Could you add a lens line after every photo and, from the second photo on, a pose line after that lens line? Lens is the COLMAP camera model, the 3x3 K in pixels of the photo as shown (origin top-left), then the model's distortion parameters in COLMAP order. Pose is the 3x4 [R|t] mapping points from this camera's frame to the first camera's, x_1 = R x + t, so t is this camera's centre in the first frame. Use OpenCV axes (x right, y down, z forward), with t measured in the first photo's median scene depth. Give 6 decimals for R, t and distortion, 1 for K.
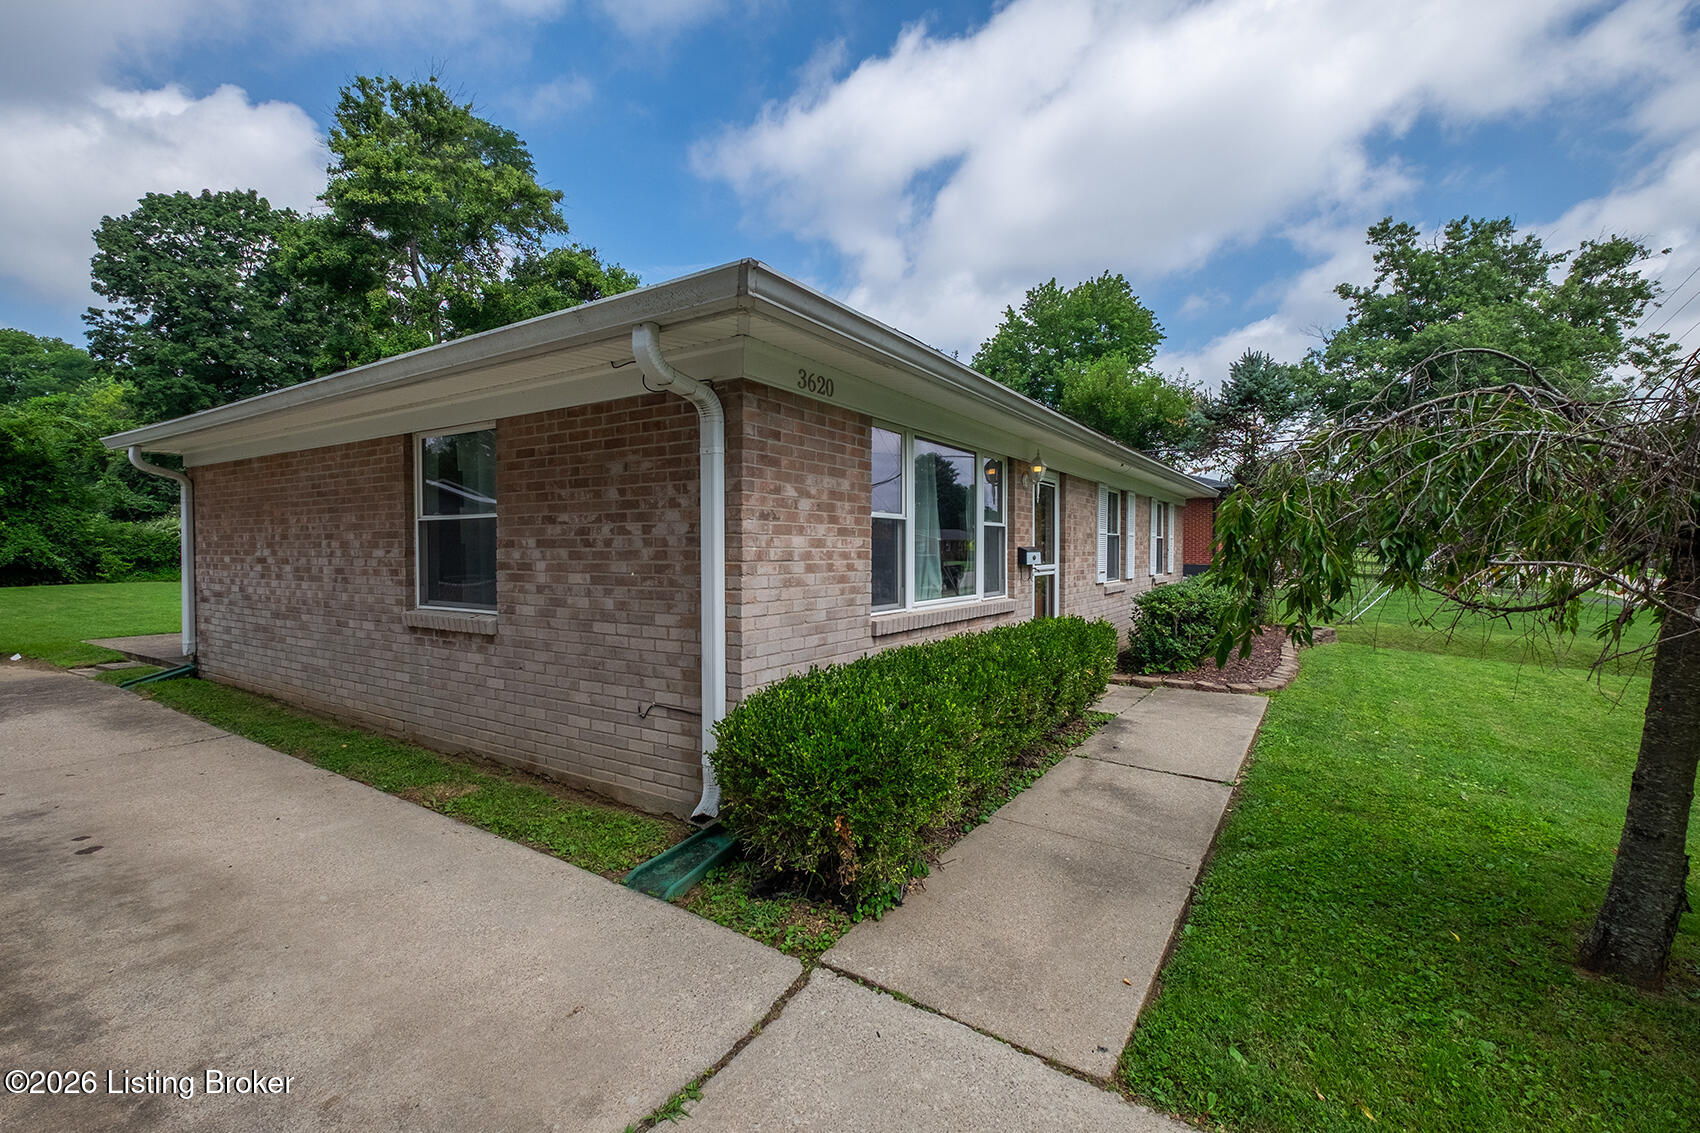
lens RADIAL K [[745.4, 0, 876.9], [0, 745.4, 562.1], [0, 0, 1]] dist [-0.003809, -0.001778]
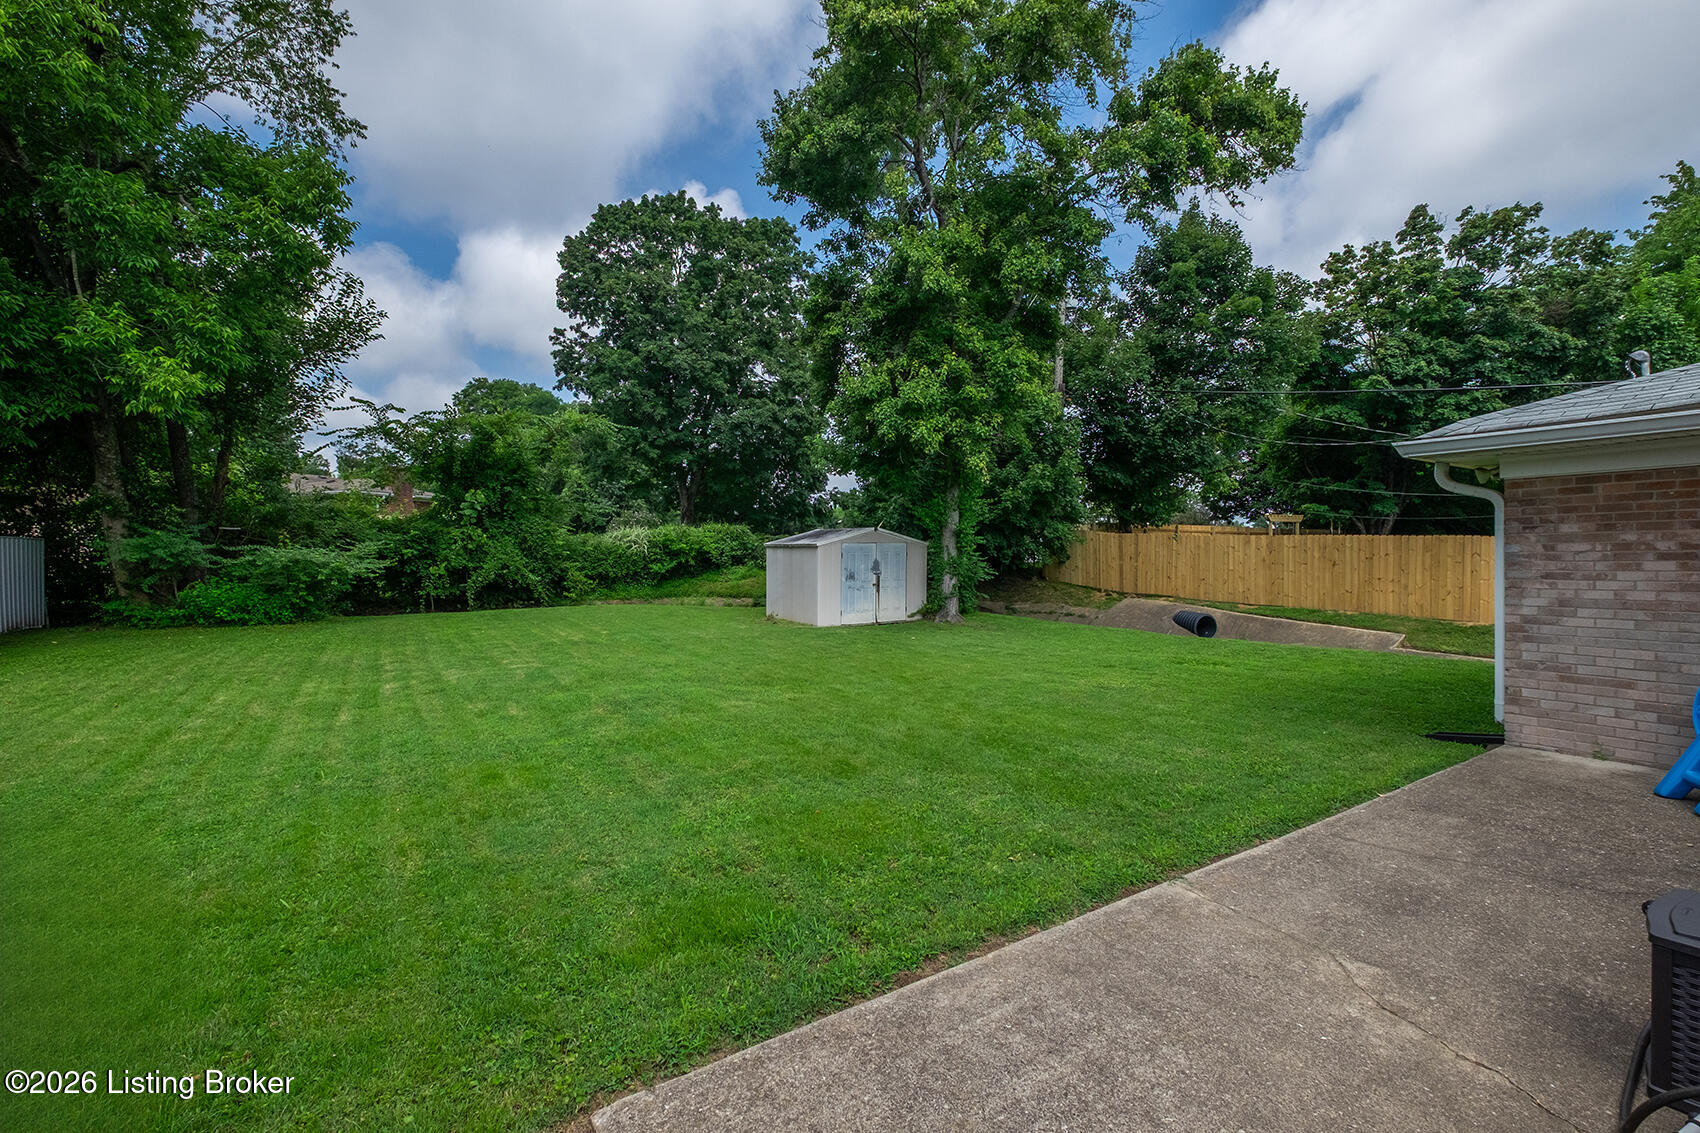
lens RADIAL K [[745.4, 0, 862.9], [0, 745.4, 572.4], [0, 0, 1]] dist [-0.003809, -0.001778]
pose [[0.913304, 0.010057, -0.407154, -0.257404], [-0.007667, 0.999942, 0.007502, -0.011980], [0.407206, -0.003730, 0.913329, 0.234712]]
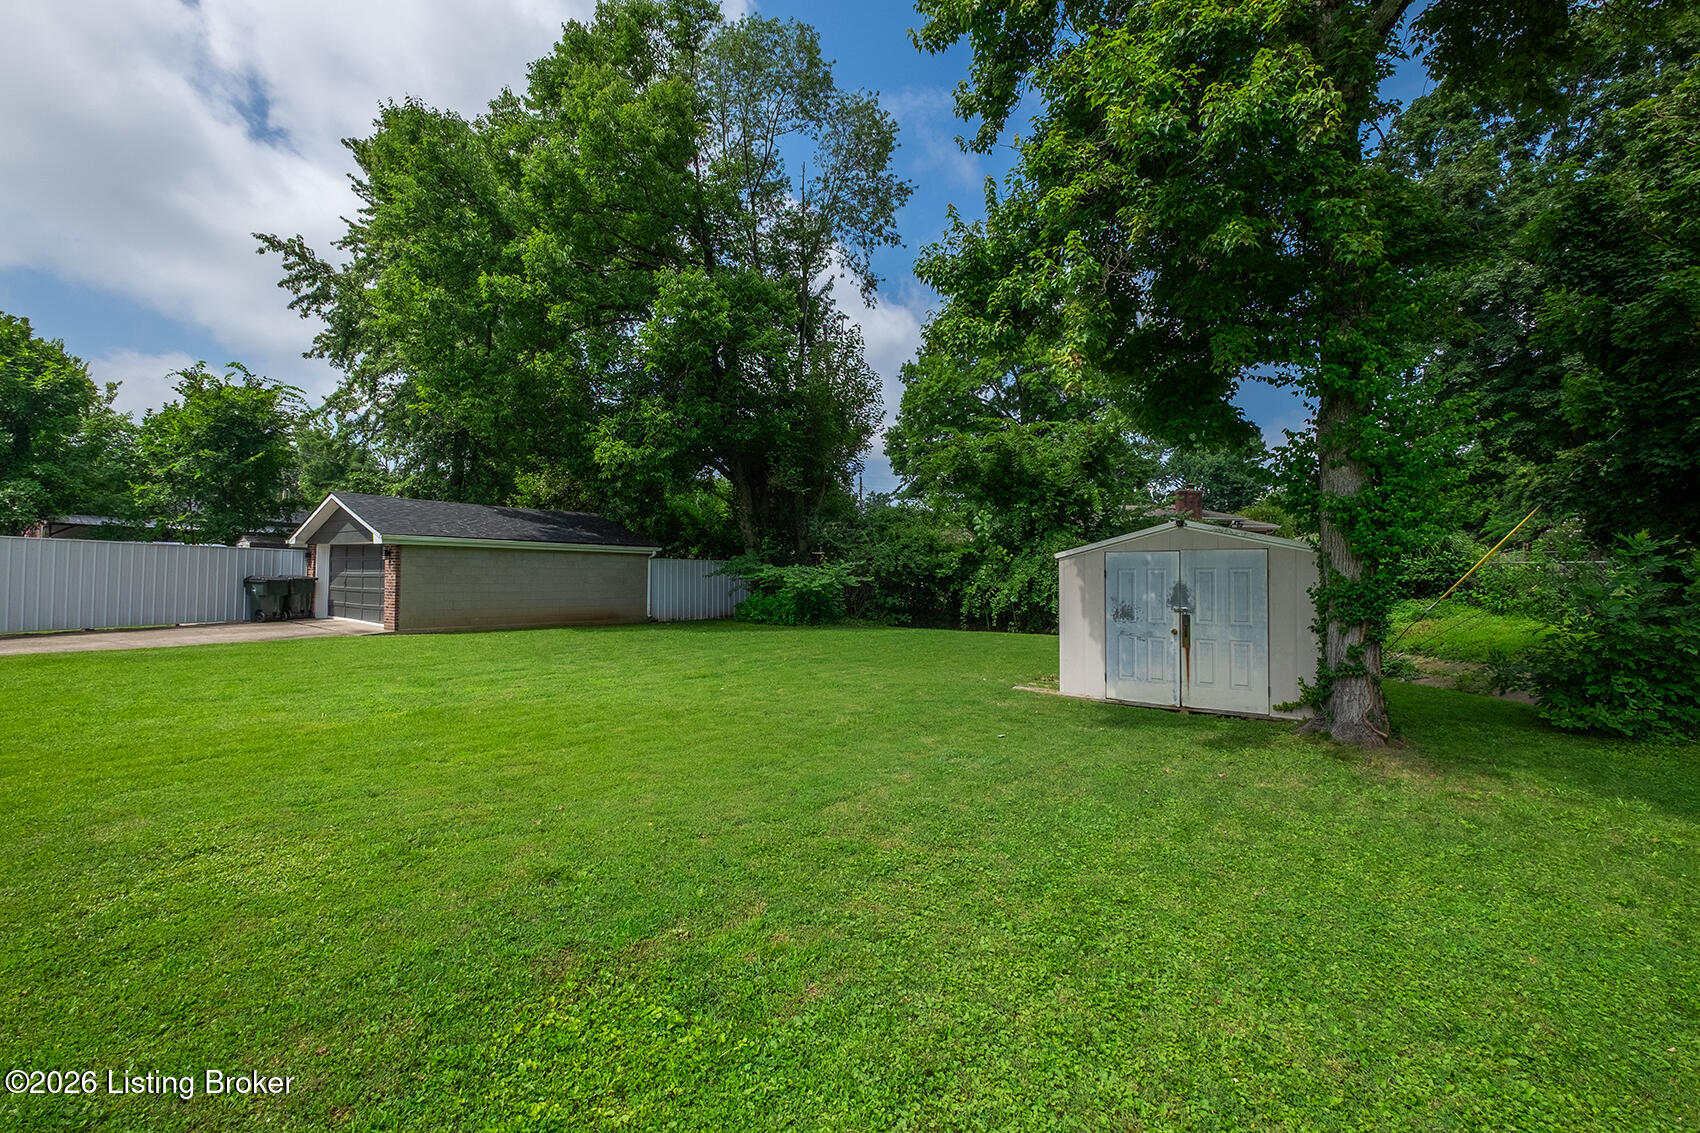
lens RADIAL K [[745.4, 0, 849.9], [0, 745.4, 566.0], [0, 0, 1]] dist [-0.003809, -0.001778]
pose [[-0.113412, -0.014779, -0.993438, -0.193546], [-0.030987, 0.999456, -0.011331, -0.015896], [0.993065, 0.029499, -0.113809, 0.571705]]
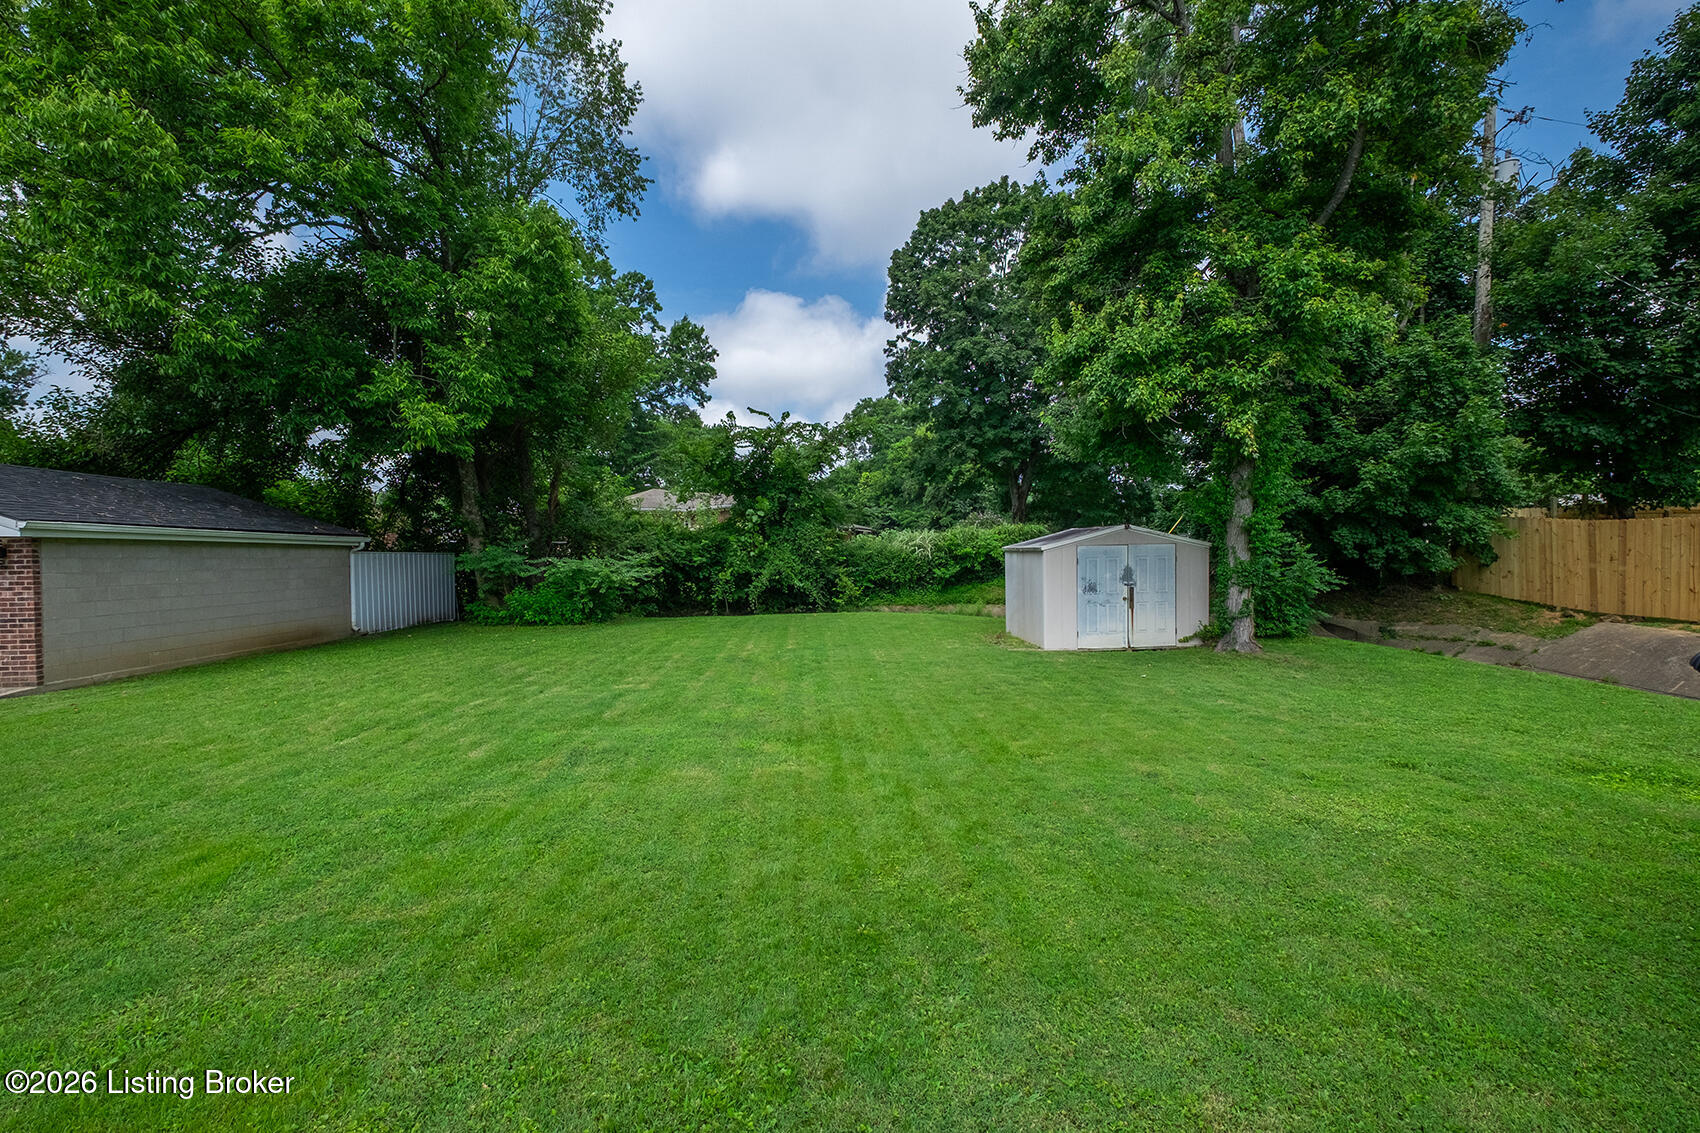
lens RADIAL K [[745.4, 0, 851.6], [0, 745.4, 570.8], [0, 0, 1]] dist [-0.003809, -0.001778]
pose [[0.589582, 0.008619, -0.807663, -0.228646], [-0.002689, 0.999958, 0.008709, -0.016868], [0.807704, -0.002963, 0.589581, 0.339204]]
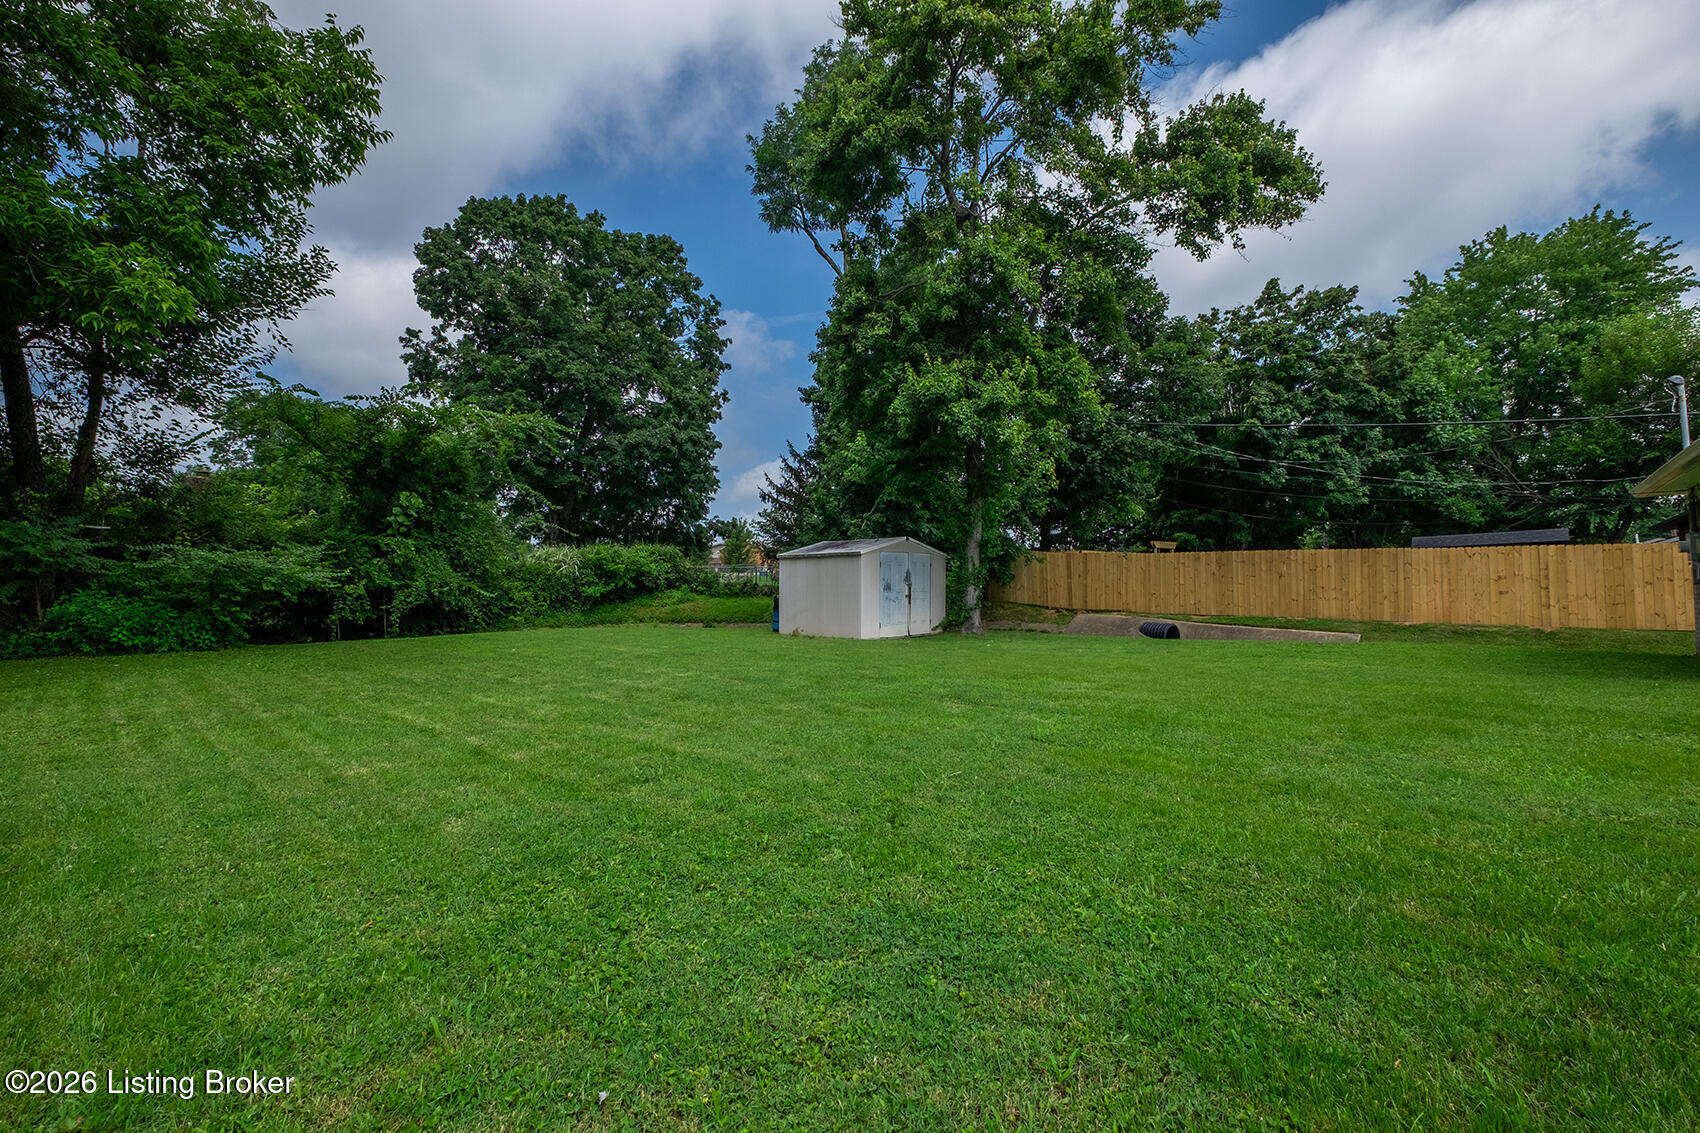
lens RADIAL K [[745.4, 0, 873.7], [0, 745.4, 564.7], [0, 0, 1]] dist [-0.003809, -0.001778]
pose [[0.986916, -0.016156, -0.160423, -0.382793], [0.007101, 0.998357, -0.056858, 0.004921], [0.161078, 0.054975, 0.985409, 0.219807]]
